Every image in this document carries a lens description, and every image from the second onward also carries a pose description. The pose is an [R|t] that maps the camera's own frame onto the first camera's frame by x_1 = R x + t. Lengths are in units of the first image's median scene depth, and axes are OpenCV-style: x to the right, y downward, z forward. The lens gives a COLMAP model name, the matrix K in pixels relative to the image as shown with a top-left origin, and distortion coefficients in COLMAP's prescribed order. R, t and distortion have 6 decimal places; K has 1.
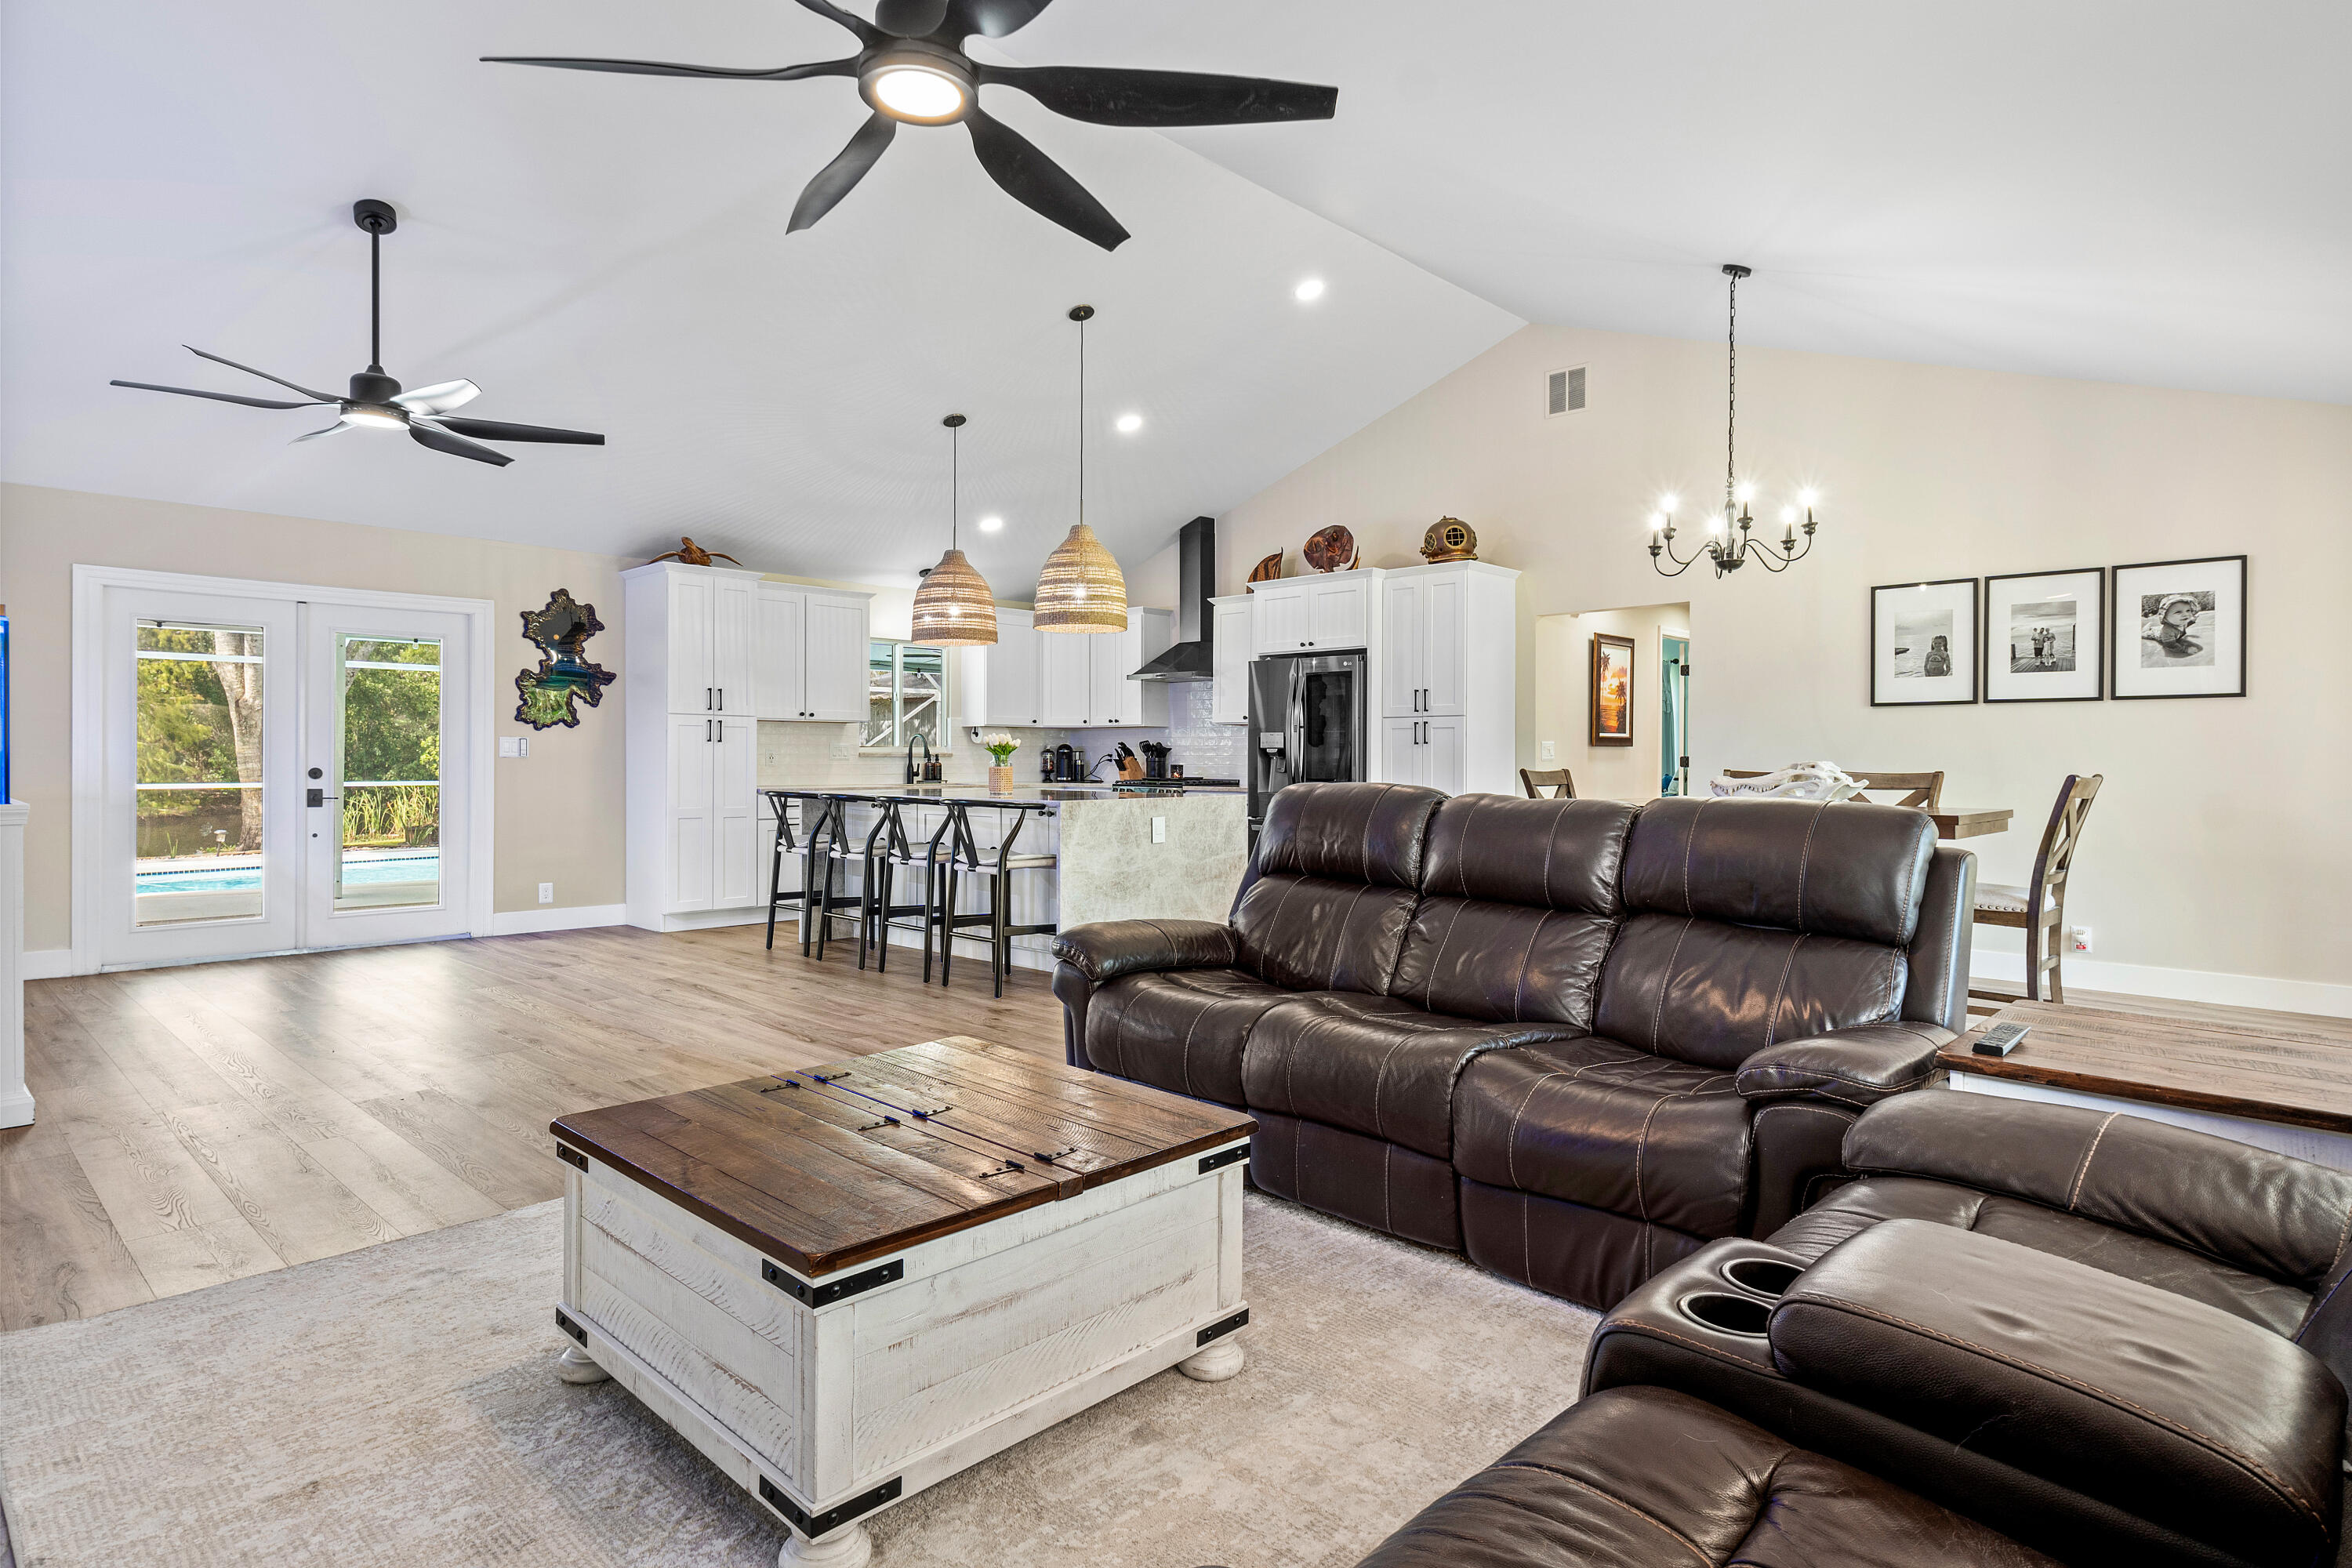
lens RADIAL K [[1263.1, 0, 1172.6], [0, 1263.1, 766.8], [0, 0, 1]] dist [0.005241, -0.000478]
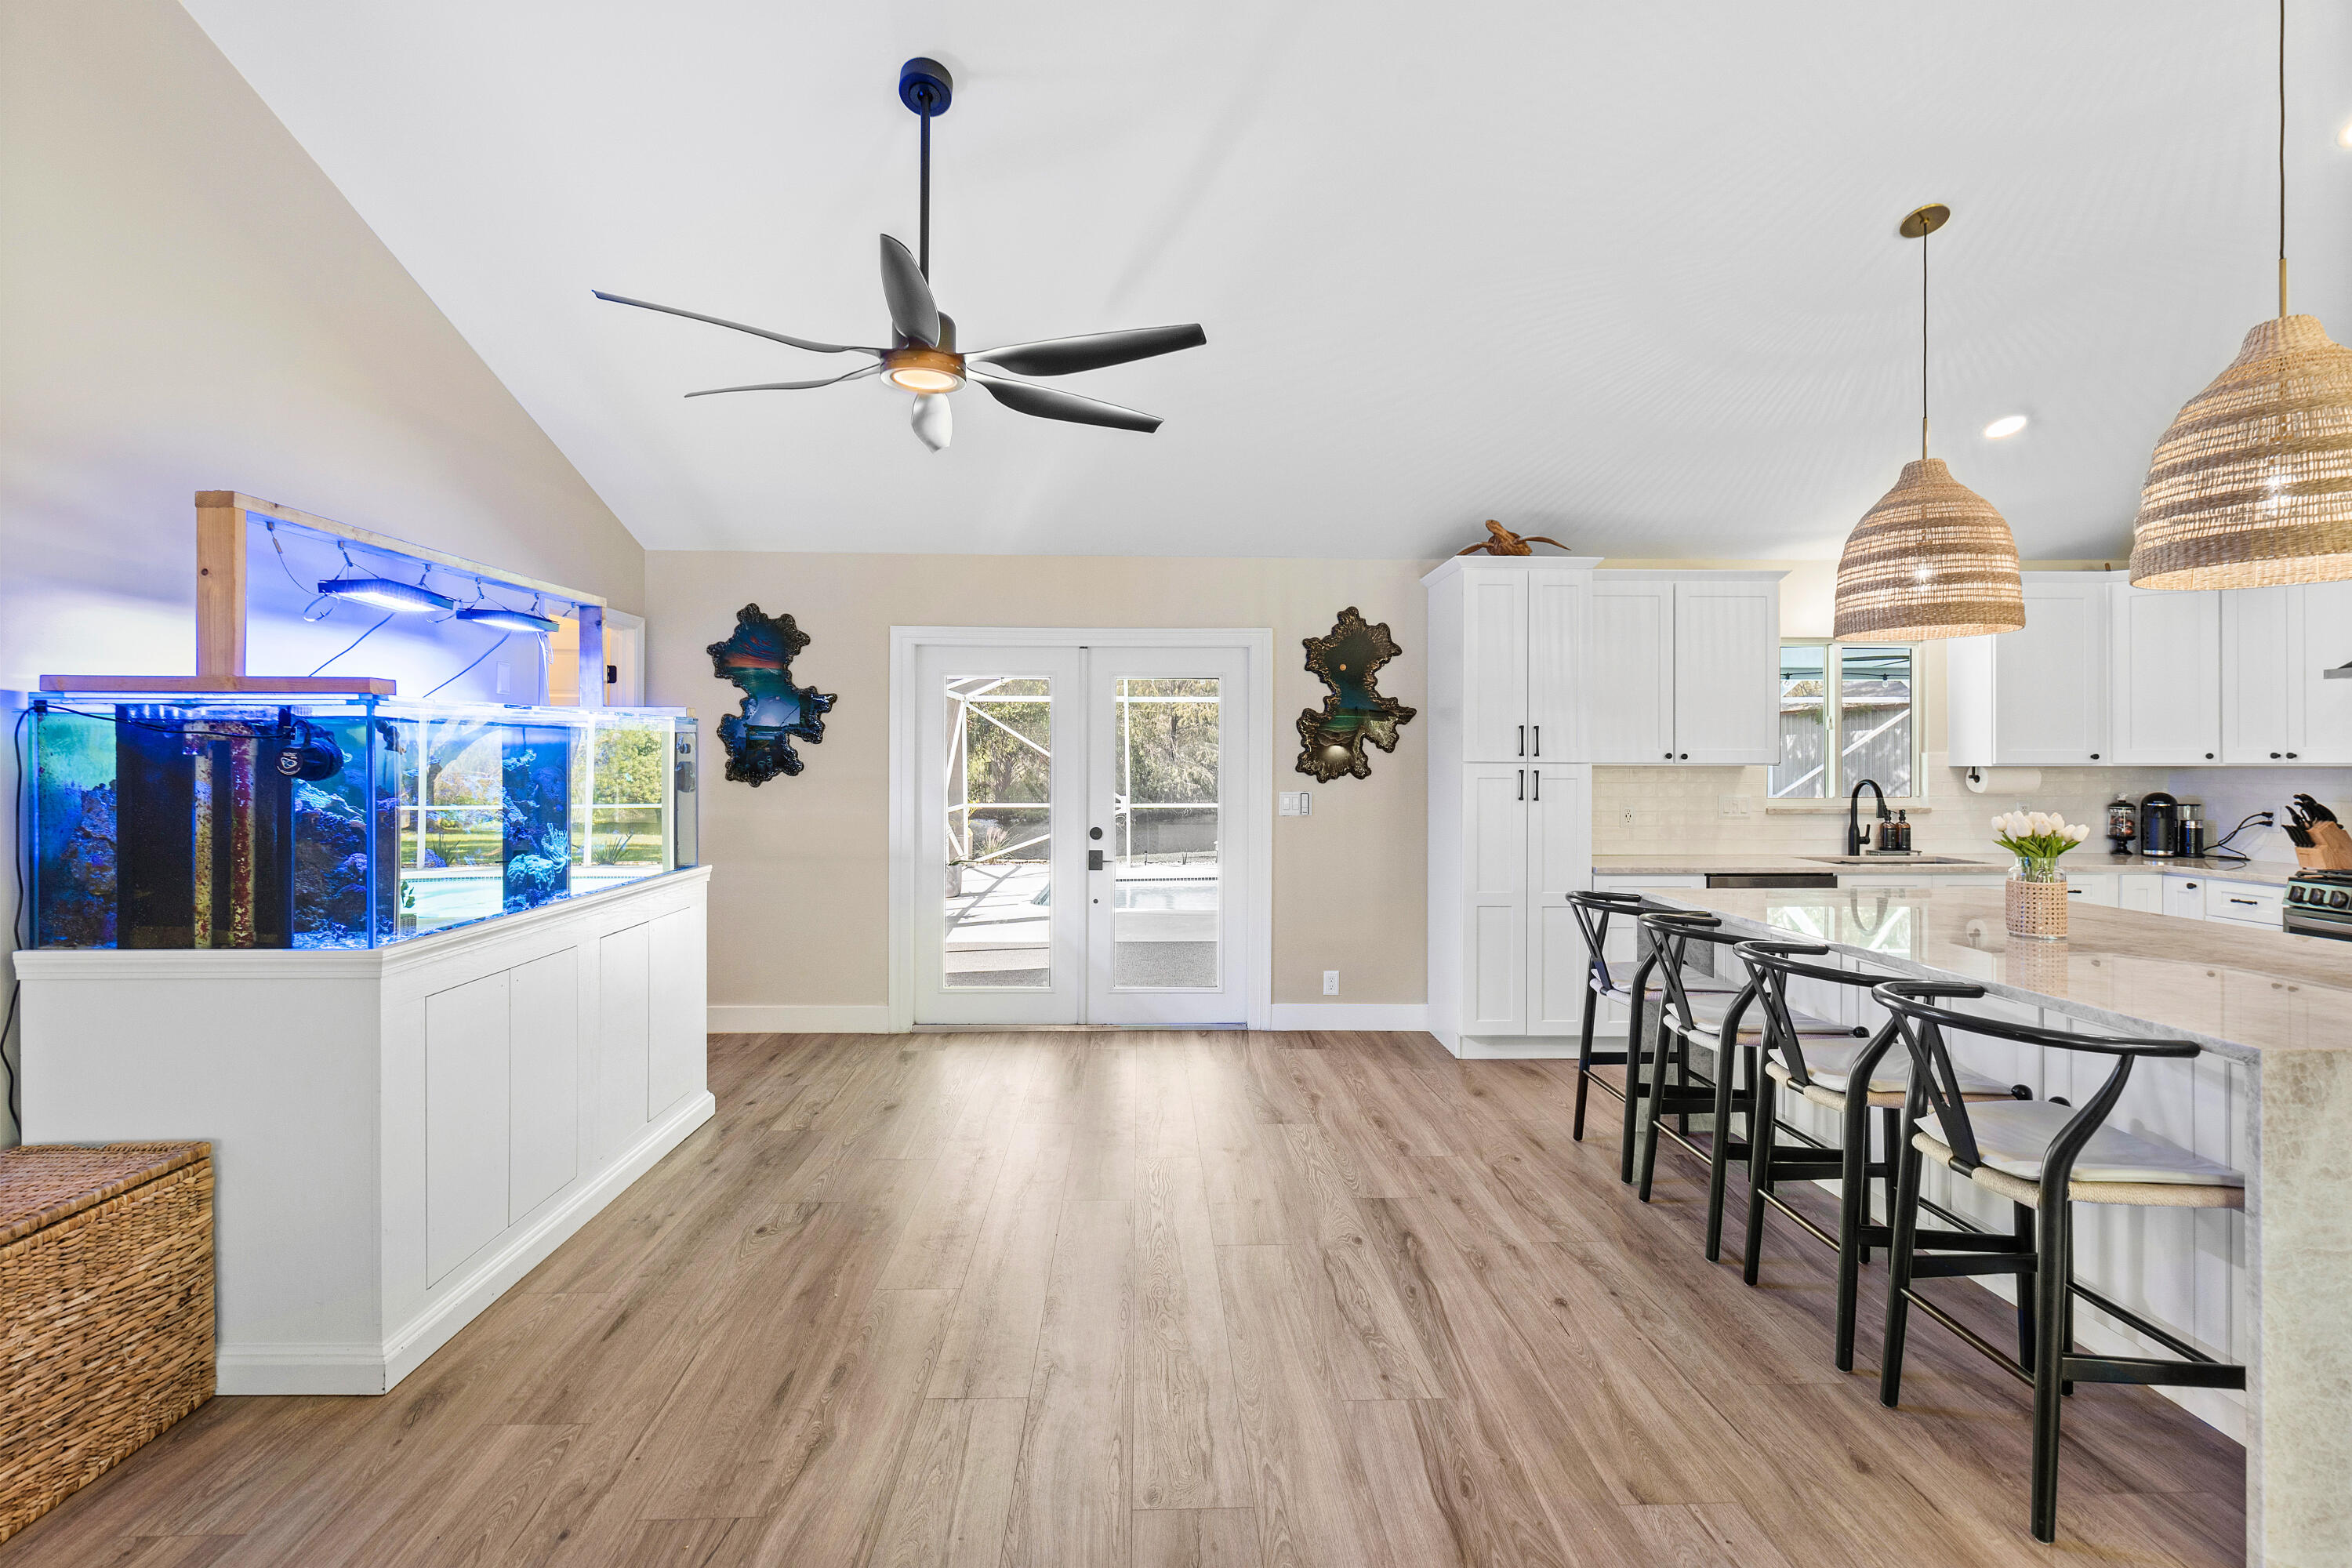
lens RADIAL K [[1124.4, 0, 1167.1], [0, 1124.4, 759.7], [0, 0, 1]] dist [0.002045, -0.001258]
pose [[0.711943, -0.003154, -0.702230, -0.063436], [-0.004069, 0.999955, -0.008616, -0.037253], [0.702225, 0.008992, 0.711898, 0.414654]]
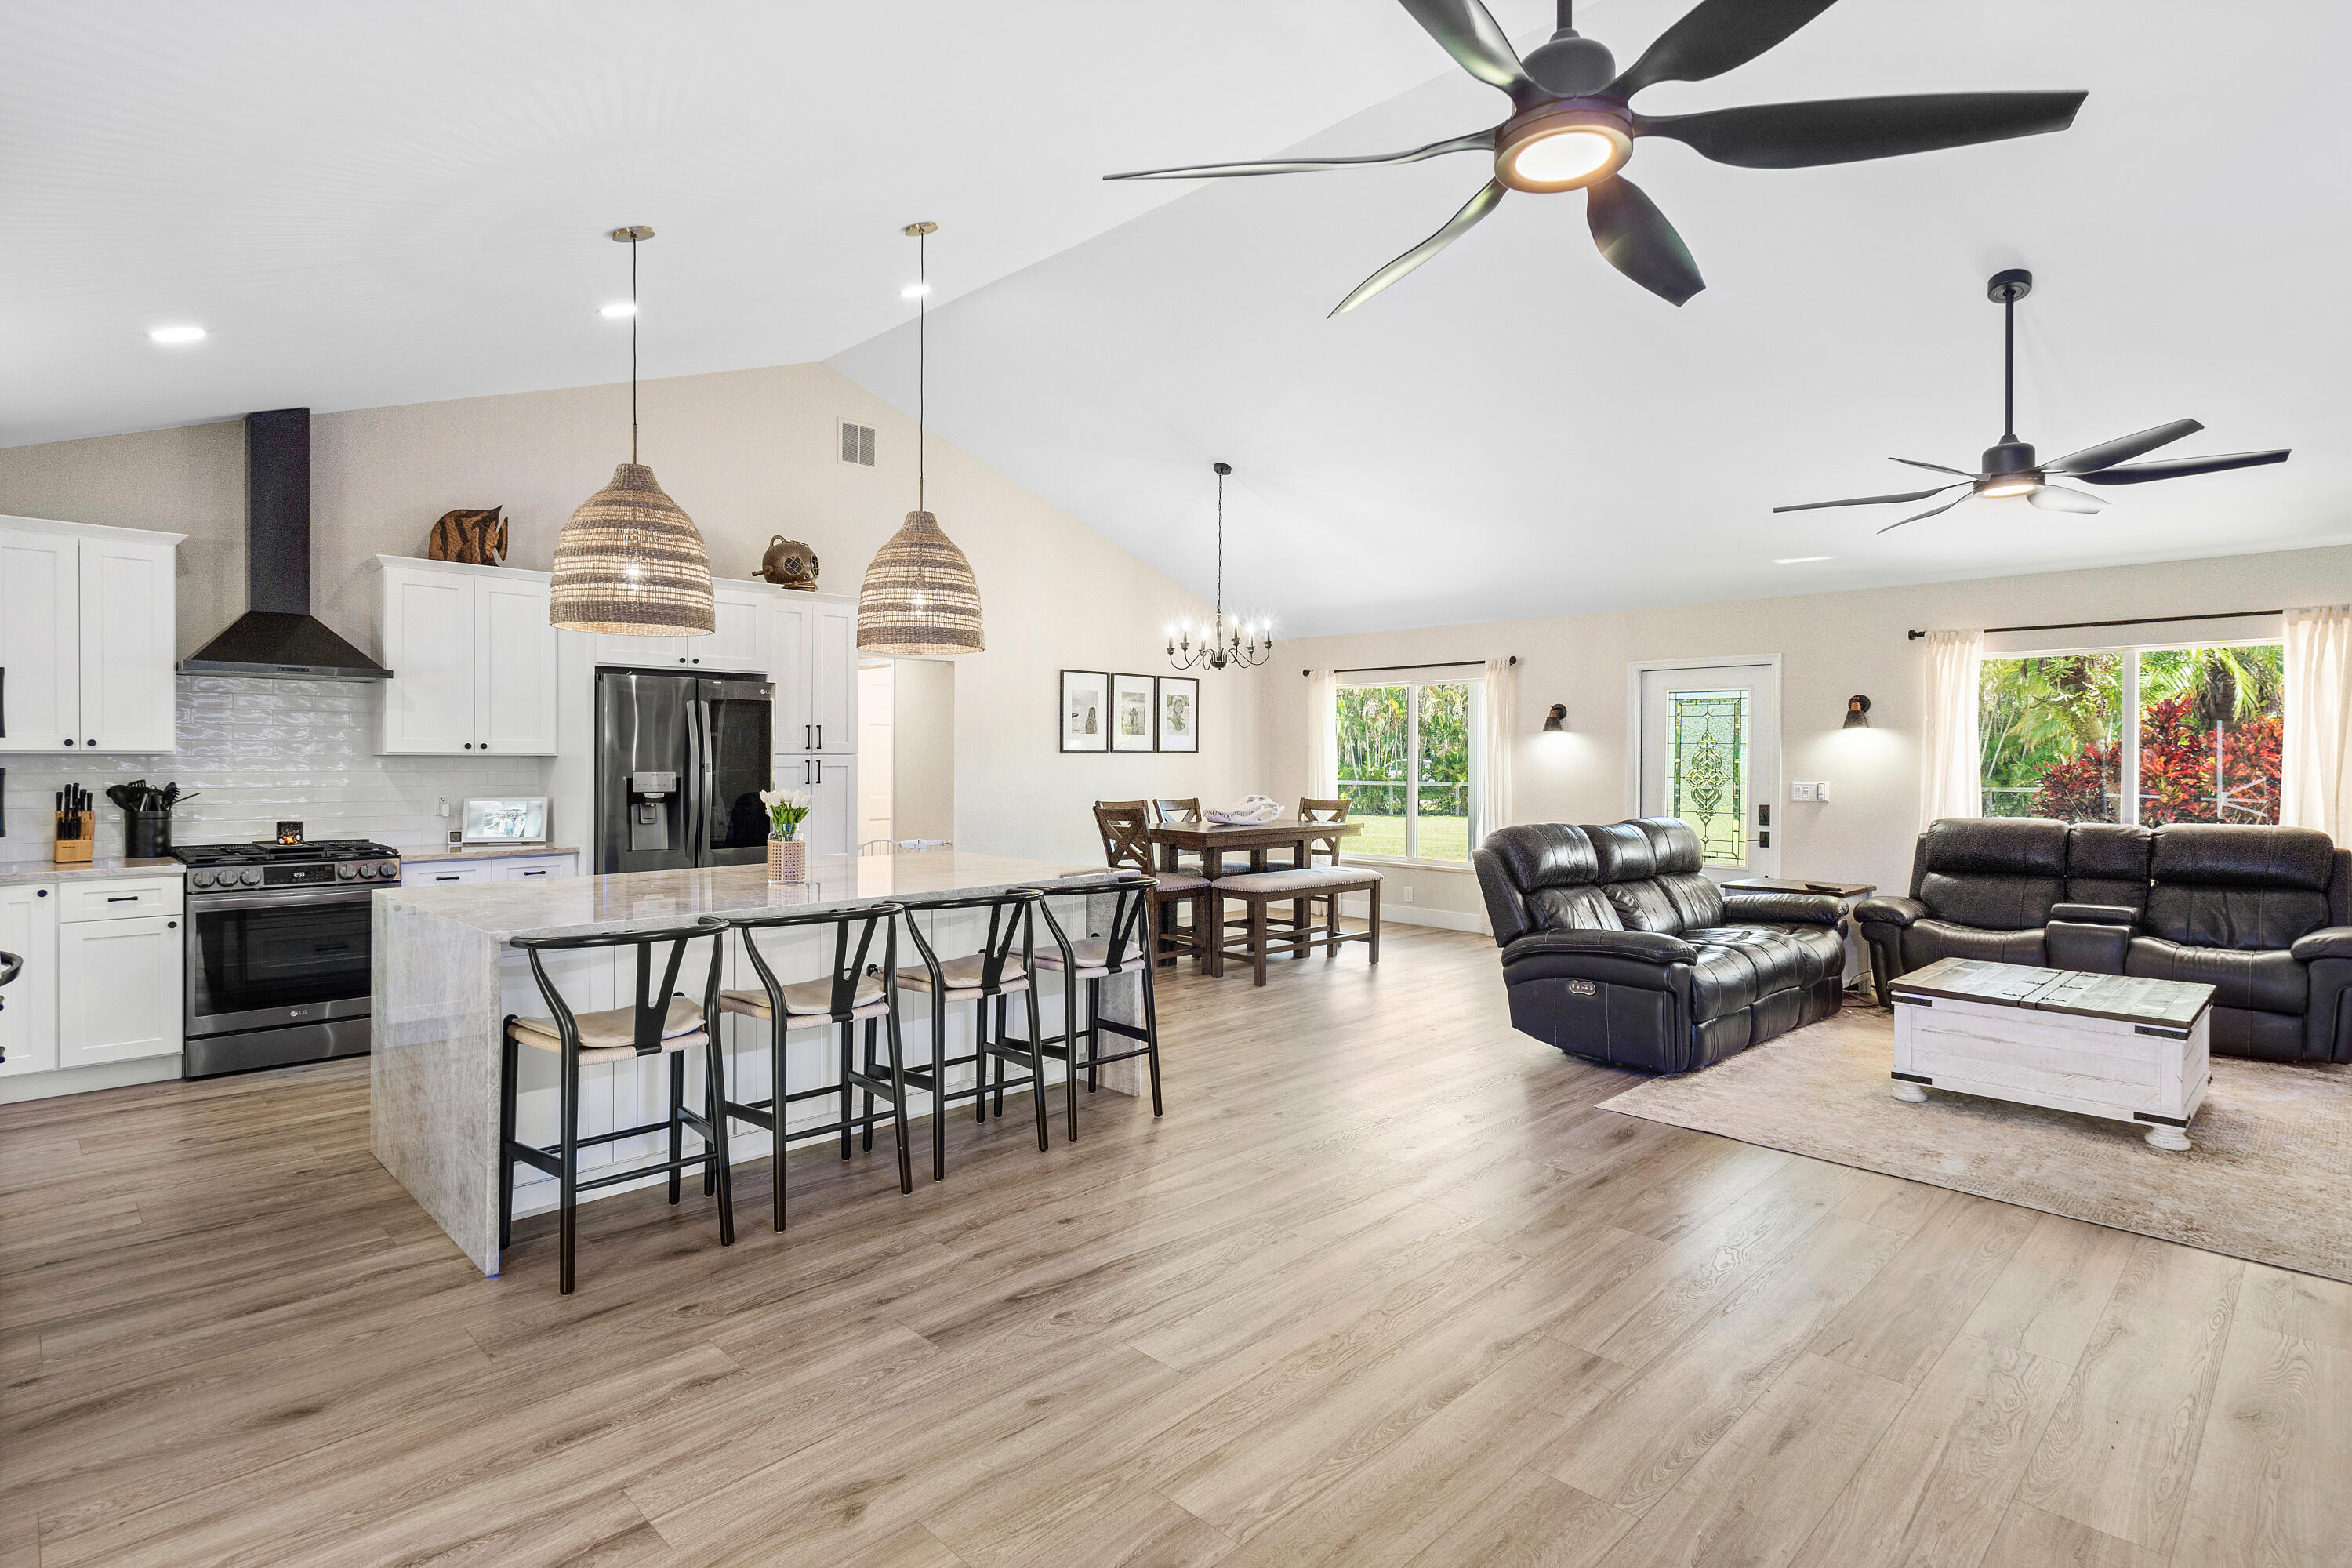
lens RADIAL K [[1124.4, 0, 1216.7], [0, 1124.4, 763.8], [0, 0, 1]] dist [0.002045, -0.001258]
pose [[0.004518, -0.009178, 0.999948, -0.619725], [0.004354, 0.999949, 0.009158, -0.038523], [-0.999980, 0.004312, 0.004557, 0.693674]]
